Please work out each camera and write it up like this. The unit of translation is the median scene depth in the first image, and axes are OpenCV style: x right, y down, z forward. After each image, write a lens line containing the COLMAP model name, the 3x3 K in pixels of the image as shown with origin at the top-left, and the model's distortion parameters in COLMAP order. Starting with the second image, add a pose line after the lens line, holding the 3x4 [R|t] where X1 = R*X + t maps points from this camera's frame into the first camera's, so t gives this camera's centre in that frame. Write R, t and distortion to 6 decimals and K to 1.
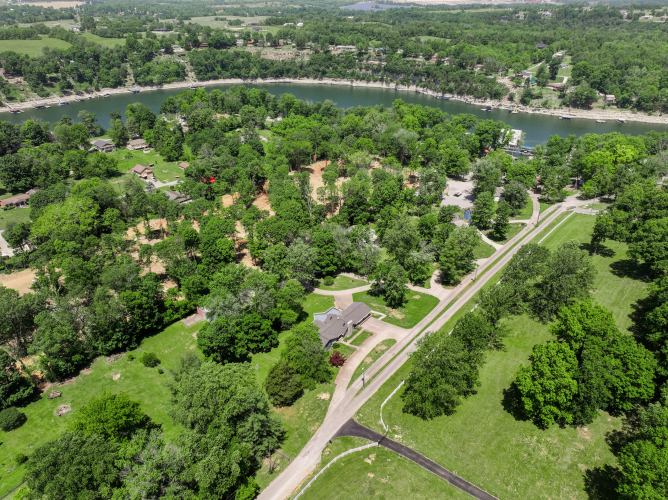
lens RADIAL K [[467.1, 0, 334.0], [0, 467.1, 250.0], [0, 0, 1]] dist [-0.002486, 0.008126]
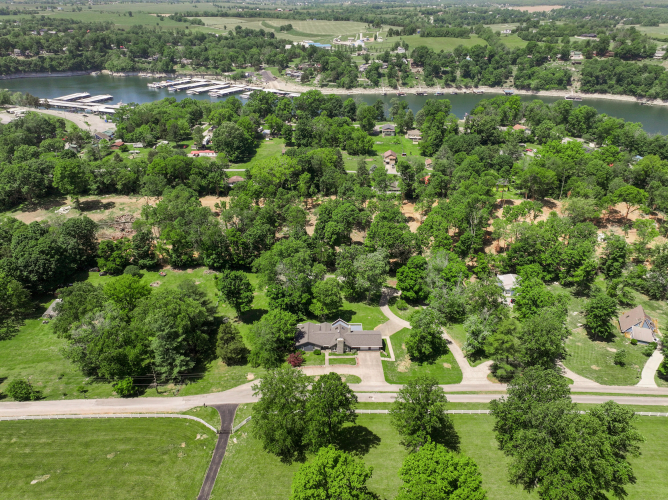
lens RADIAL K [[467.1, 0, 334.0], [0, 467.1, 250.0], [0, 0, 1]] dist [-0.002486, 0.008126]
pose [[0.629964, 0.370191, -0.682719, 0.152312], [-0.374932, 0.914823, 0.150084, -0.037563], [0.680126, 0.161426, 0.715102, 0.071450]]
